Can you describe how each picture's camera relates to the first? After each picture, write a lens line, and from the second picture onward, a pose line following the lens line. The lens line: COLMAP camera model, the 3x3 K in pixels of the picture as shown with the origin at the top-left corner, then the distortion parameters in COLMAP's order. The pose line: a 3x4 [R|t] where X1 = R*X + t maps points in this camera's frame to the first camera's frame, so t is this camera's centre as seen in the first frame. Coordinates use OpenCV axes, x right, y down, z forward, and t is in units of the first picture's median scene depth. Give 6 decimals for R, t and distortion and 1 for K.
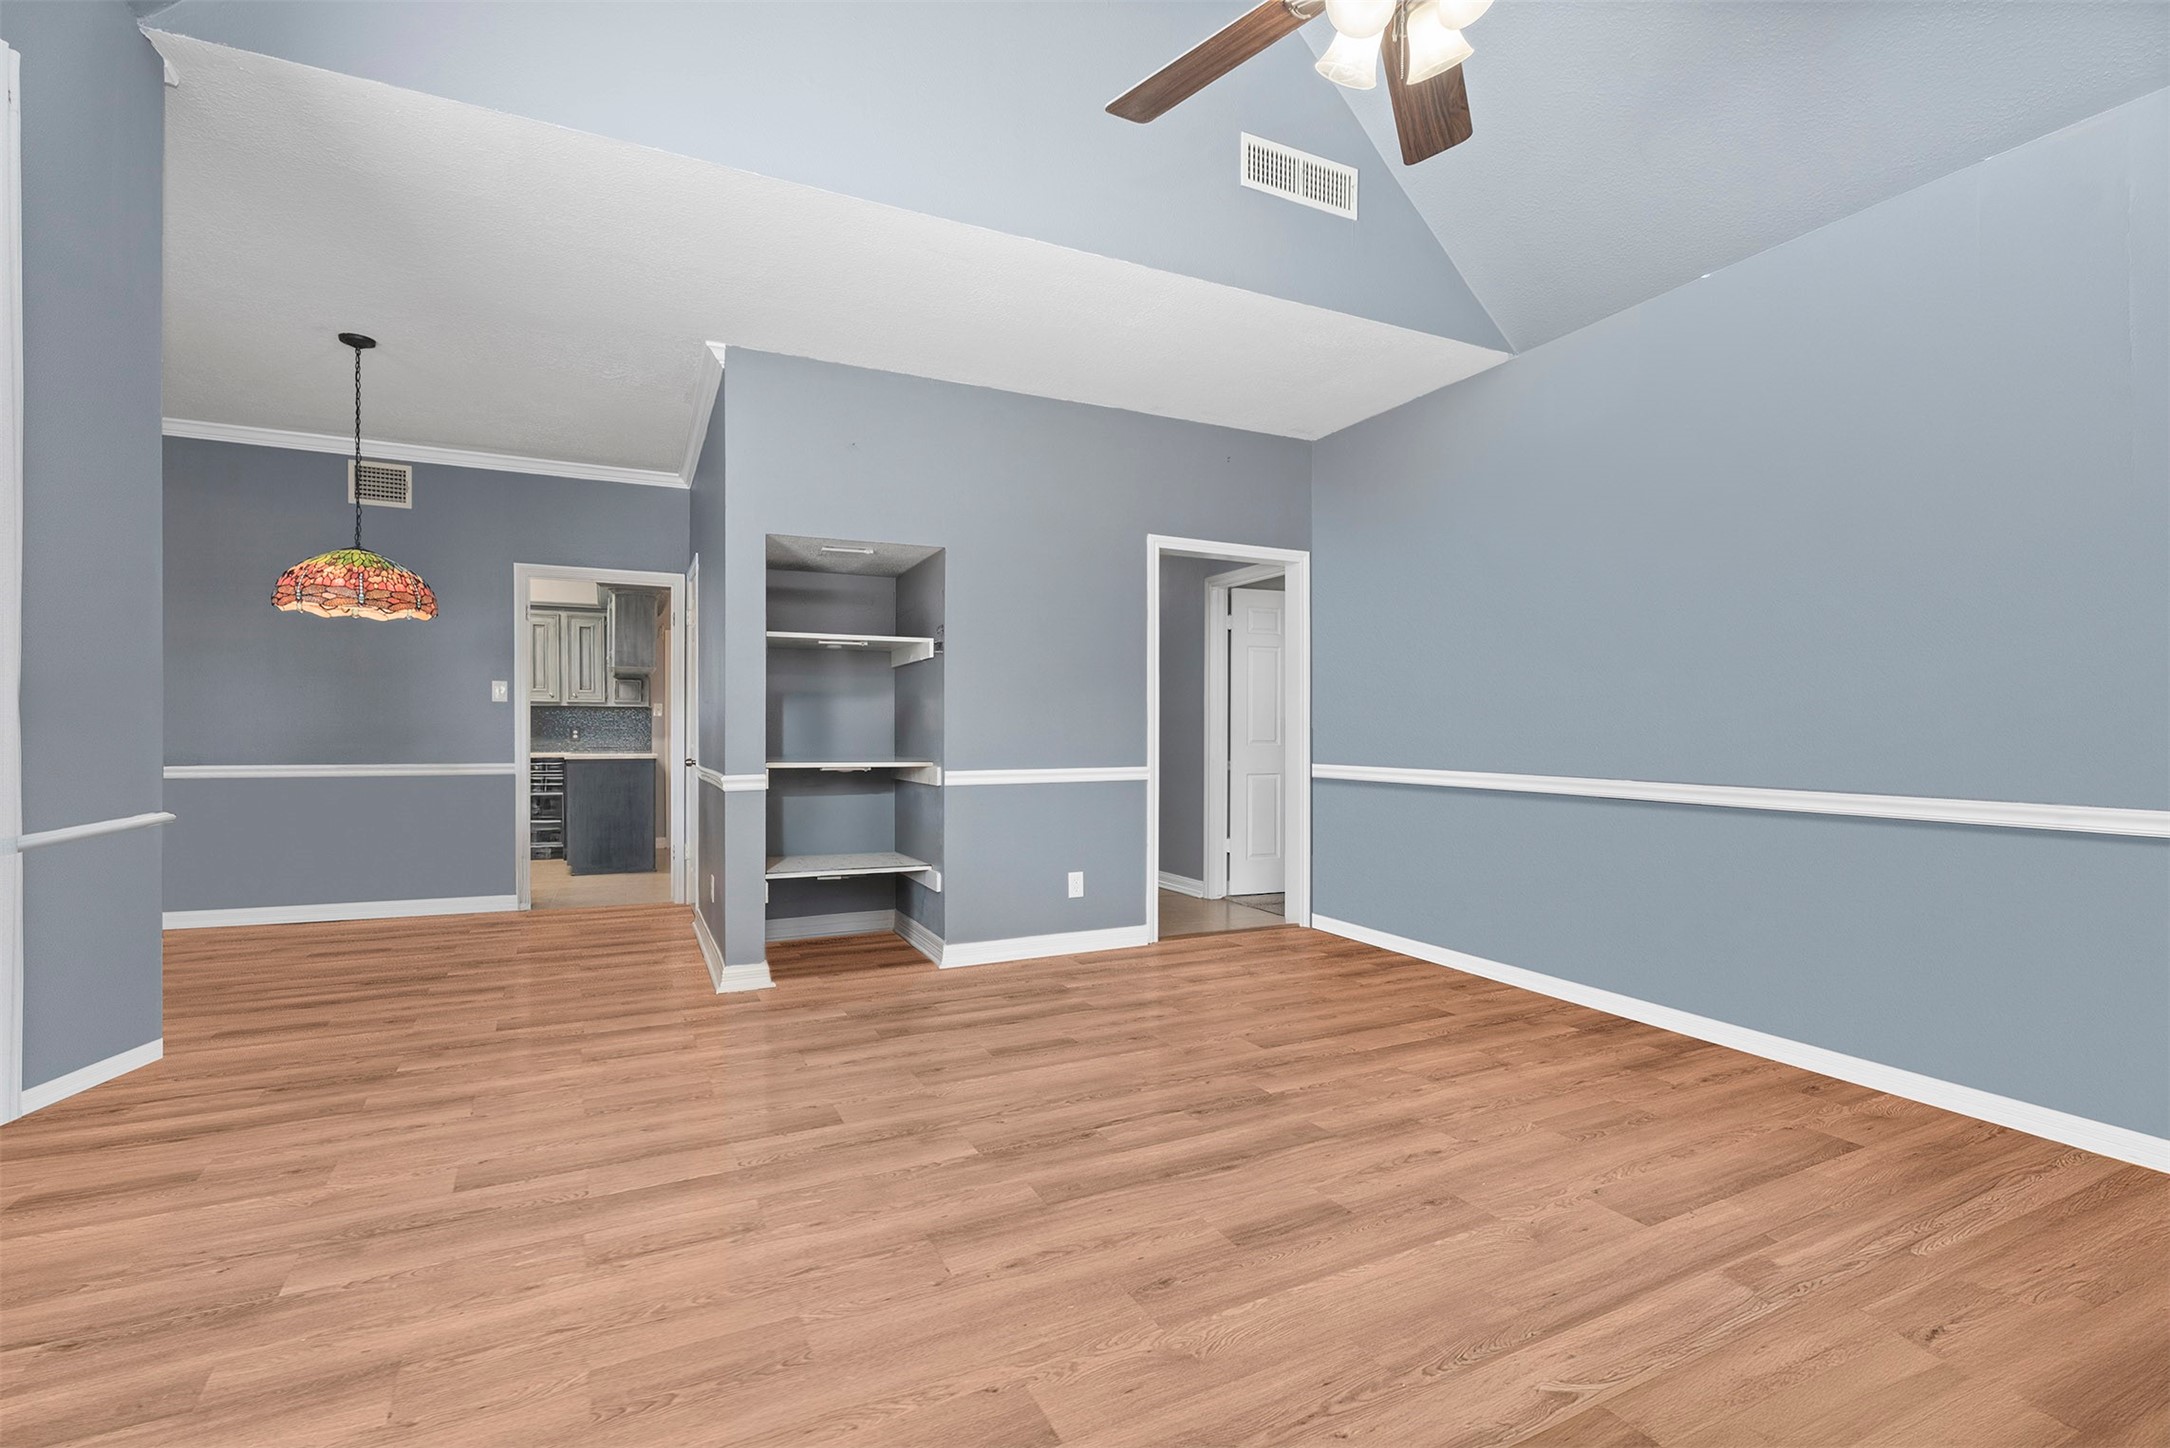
lens RADIAL K [[967.3, 0, 1083.0], [0, 967.3, 734.0], [0, 0, 1]] dist [-0.002403, 0.000197]
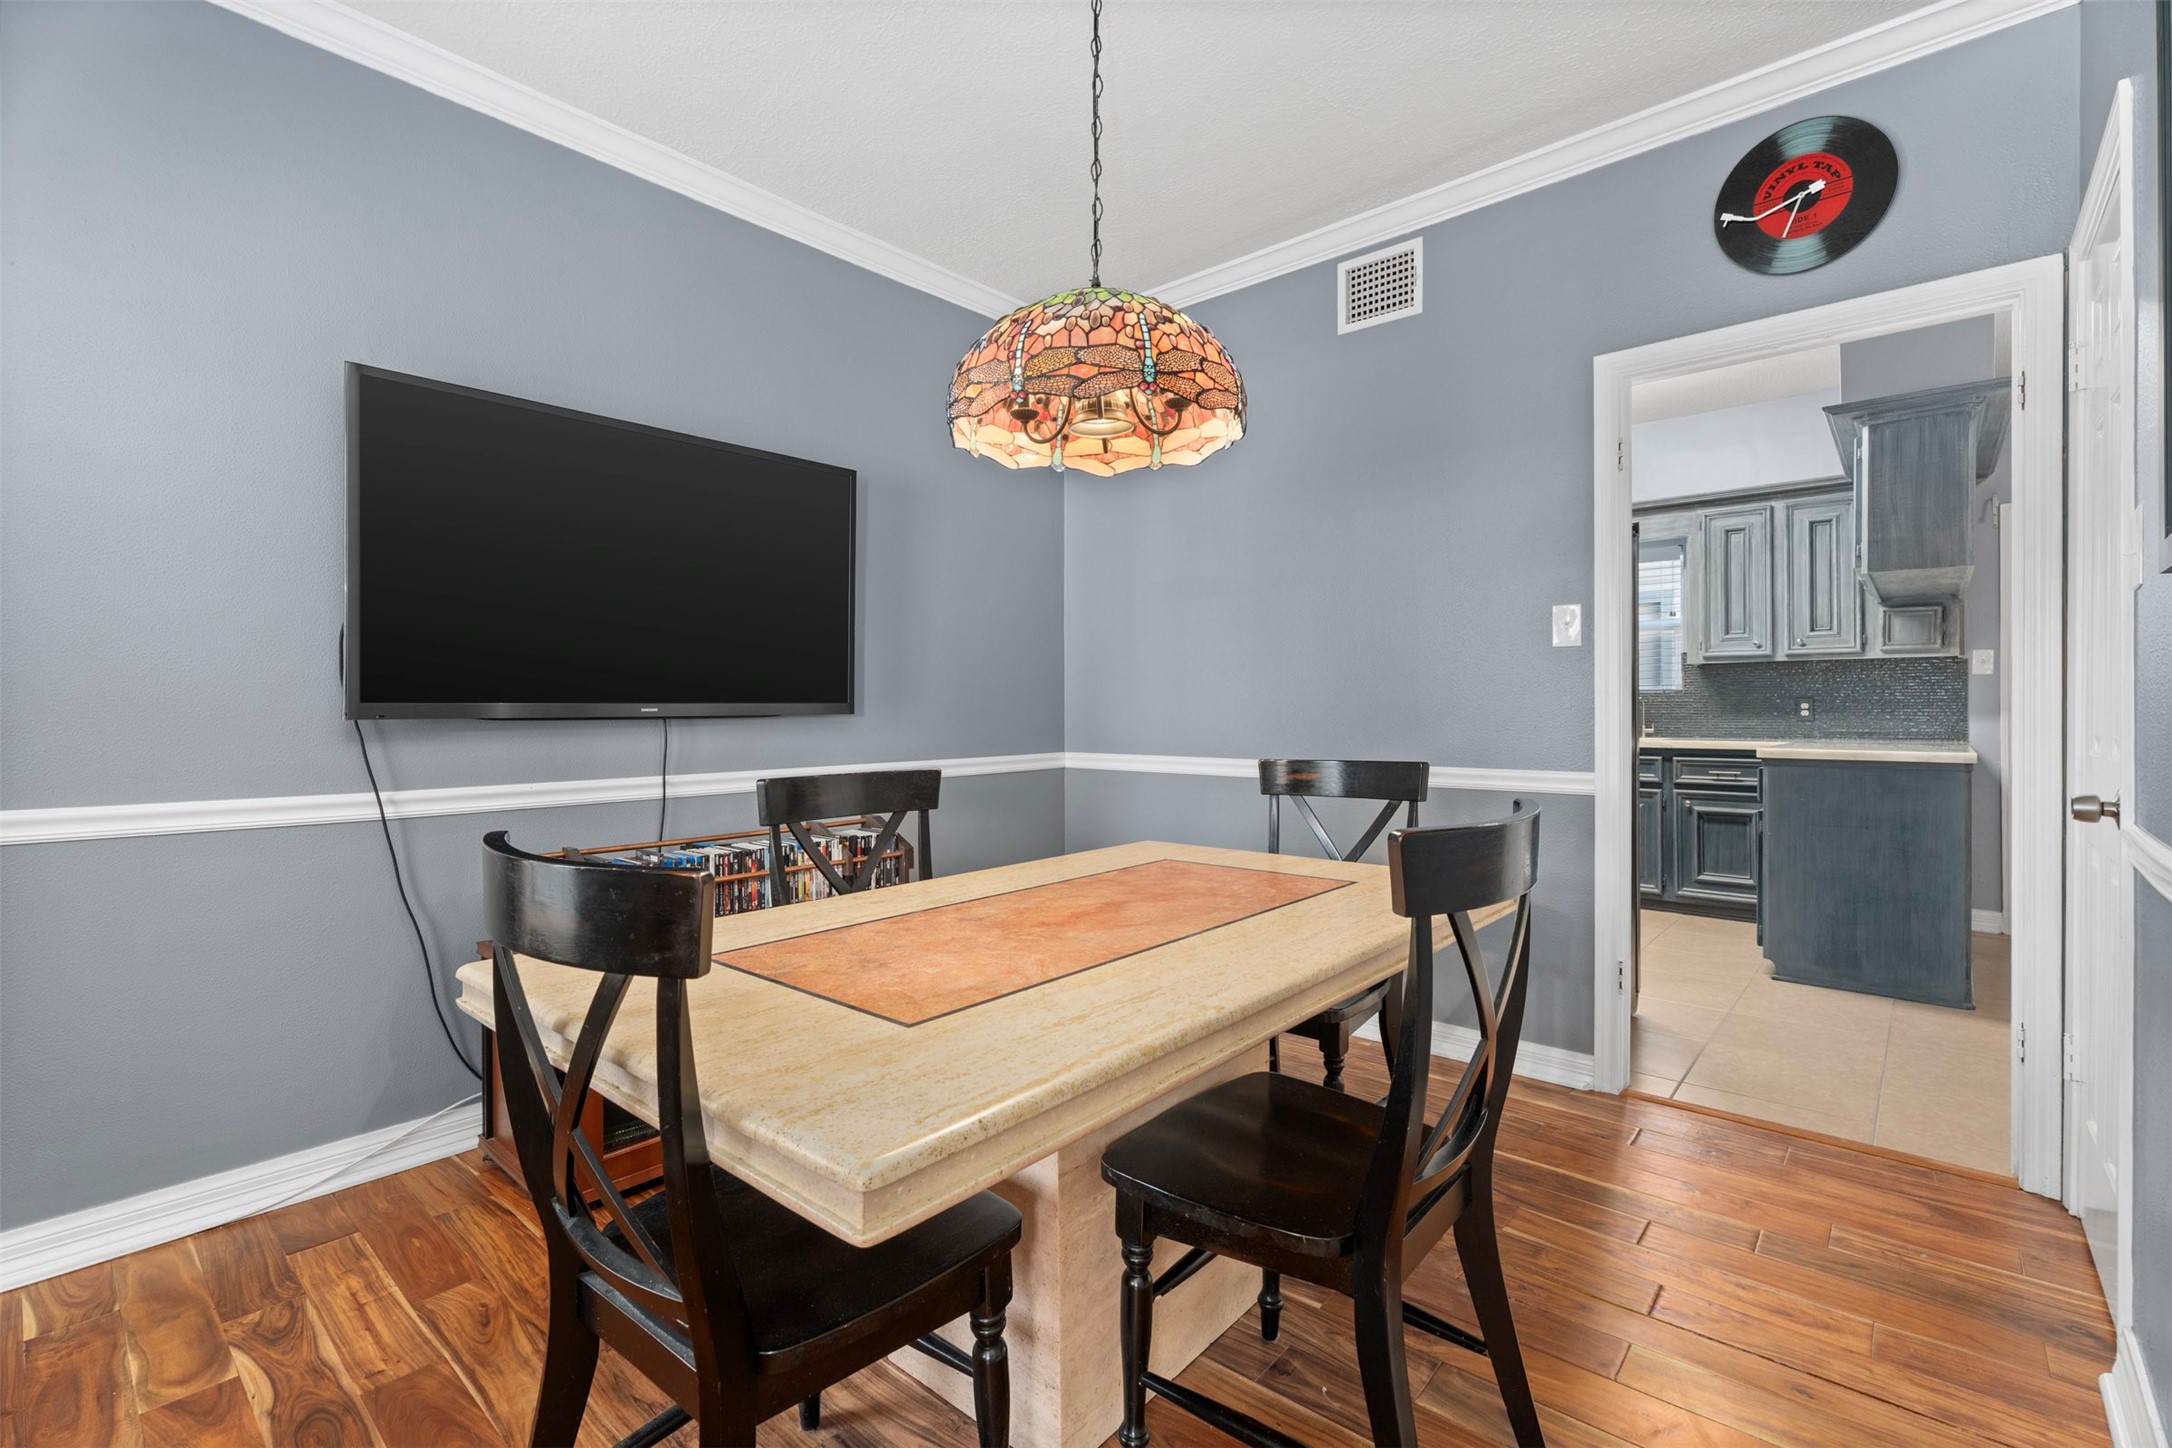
lens RADIAL K [[968.2, 0, 1079.1], [0, 968.2, 713.7], [0, 0, 1]] dist [-0.002403, 0.000197]
pose [[0.386839, 0.001579, -0.922146, -0.160521], [0.004595, 0.999983, 0.003640, -0.001291], [0.922136, -0.005645, 0.386825, 0.380135]]
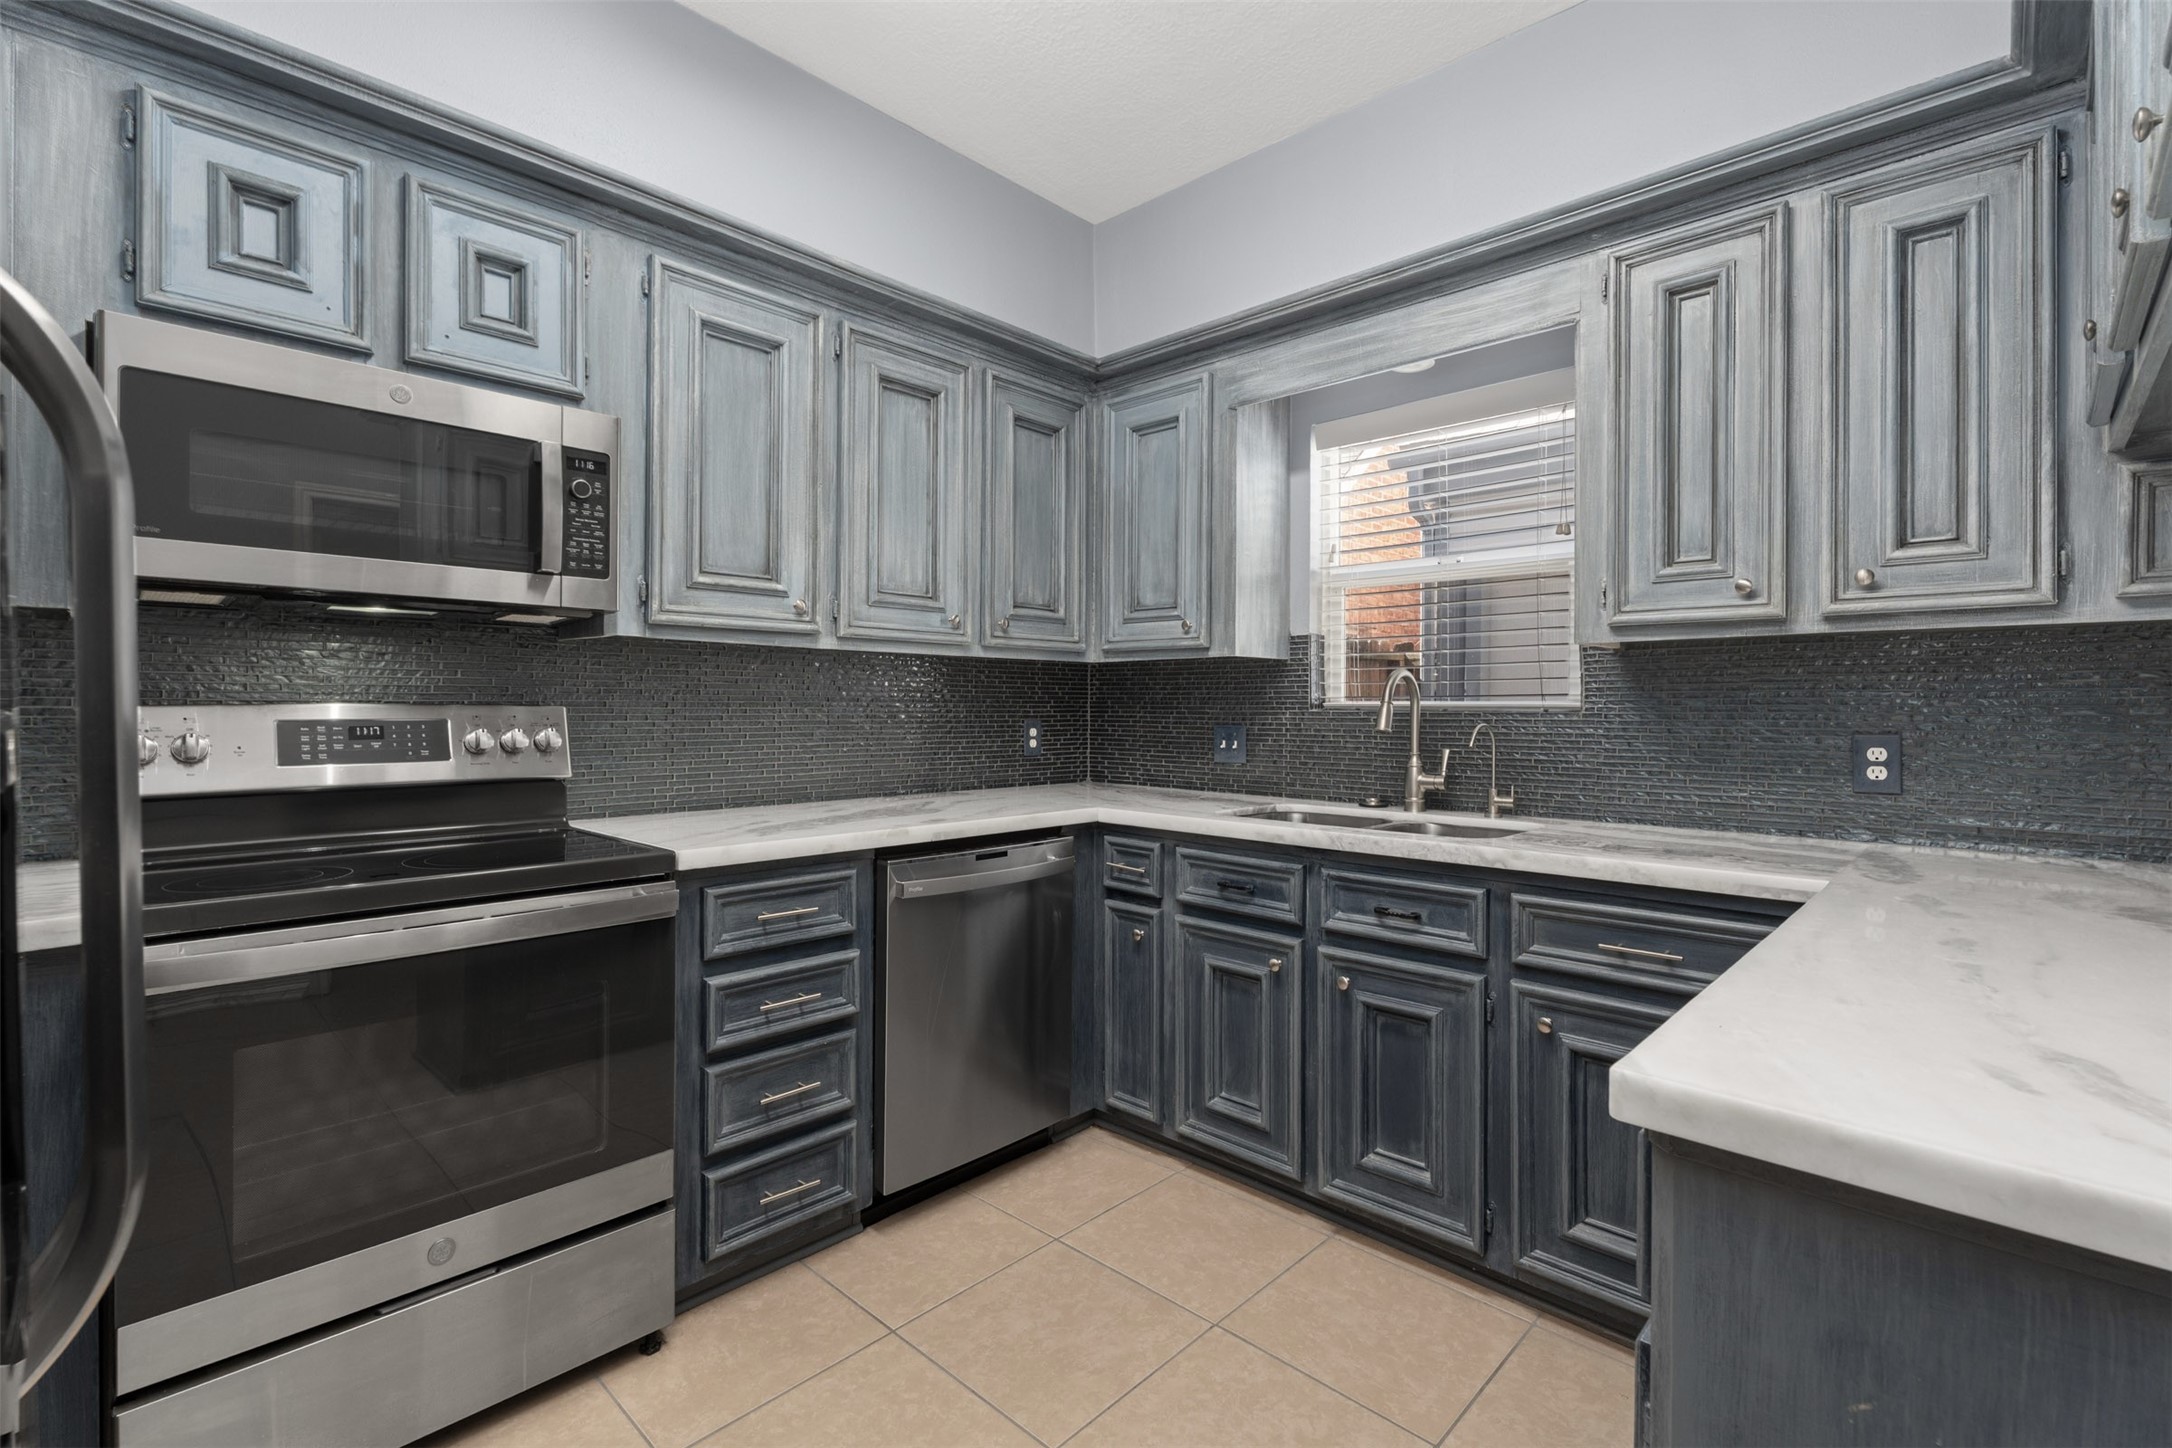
lens RADIAL K [[968.2, 0, 1087.0], [0, 968.2, 719.7], [0, 0, 1]] dist [-0.002403, 0.000197]
pose [[0.352062, 0.008840, -0.935935, -0.393481], [0.000803, 0.999952, 0.009747, -0.012490], [0.935976, -0.004183, 0.352038, 0.775701]]
